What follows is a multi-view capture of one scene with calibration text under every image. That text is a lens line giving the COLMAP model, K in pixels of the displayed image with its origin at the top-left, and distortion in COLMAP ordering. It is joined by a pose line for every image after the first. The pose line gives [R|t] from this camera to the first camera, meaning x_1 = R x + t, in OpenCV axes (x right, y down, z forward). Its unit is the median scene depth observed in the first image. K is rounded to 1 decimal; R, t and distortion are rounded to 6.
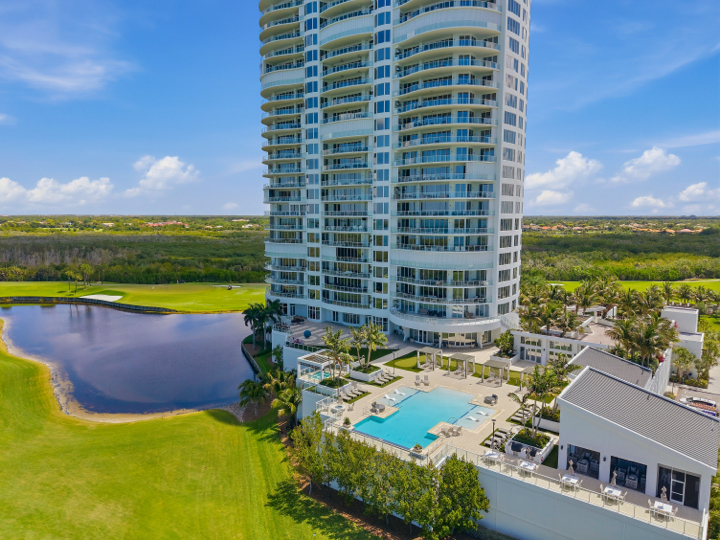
lens RADIAL K [[476.2, 0, 360.0], [0, 476.2, 270.0], [0, 0, 1]] dist [0.007686, -0.001592]
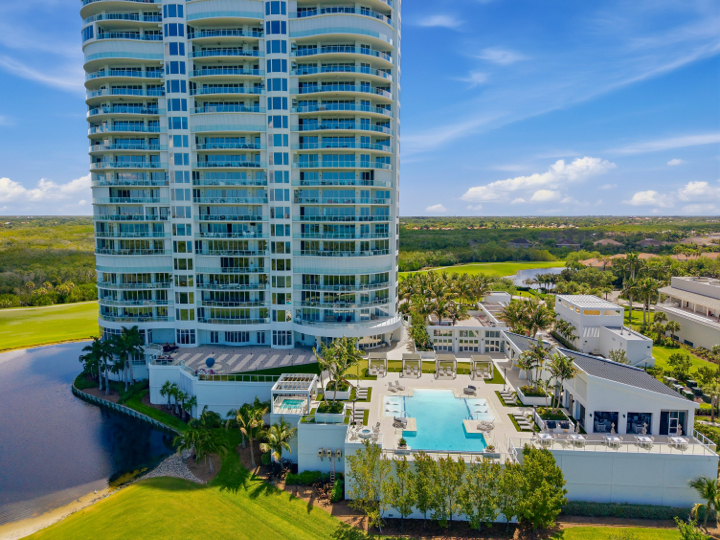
lens RADIAL K [[484.0, 0, 357.6], [0, 484.0, 265.3], [0, 0, 1]] dist [0.010516, -0.000881]
pose [[0.838805, -0.060985, 0.541006, -0.351514], [0.064512, 0.997839, 0.012457, -0.030228], [-0.540596, 0.024452, 0.840927, 0.133432]]
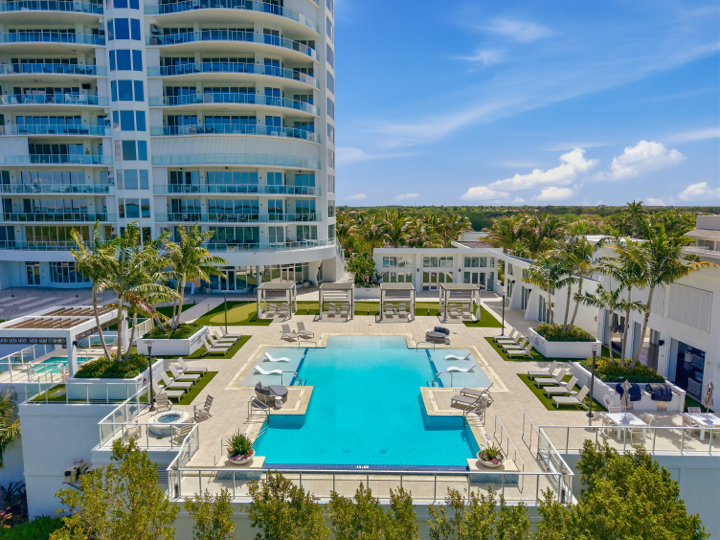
lens RADIAL K [[484.0, 0, 357.6], [0, 484.0, 265.3], [0, 0, 1]] dist [0.010516, -0.000881]
pose [[0.809409, -0.075489, 0.582374, -0.086208], [0.069300, 0.997052, 0.032924, 0.108933], [-0.583142, 0.013710, 0.812254, 0.395636]]
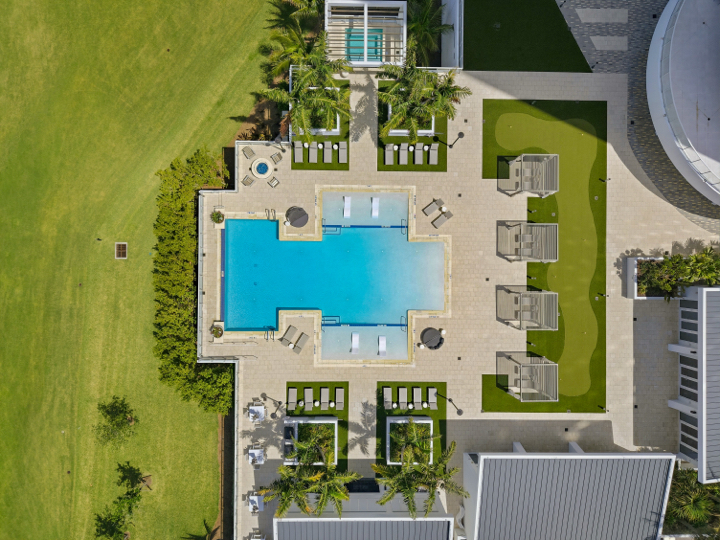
lens RADIAL K [[484.0, 0, 357.6], [0, 484.0, 265.3], [0, 0, 1]] dist [0.010516, -0.000881]
pose [[0.600141, 0.799743, 0.015586, 0.084300], [-0.106690, 0.060720, 0.992436, -0.246797], [0.792747, -0.597264, 0.121766, 0.603914]]
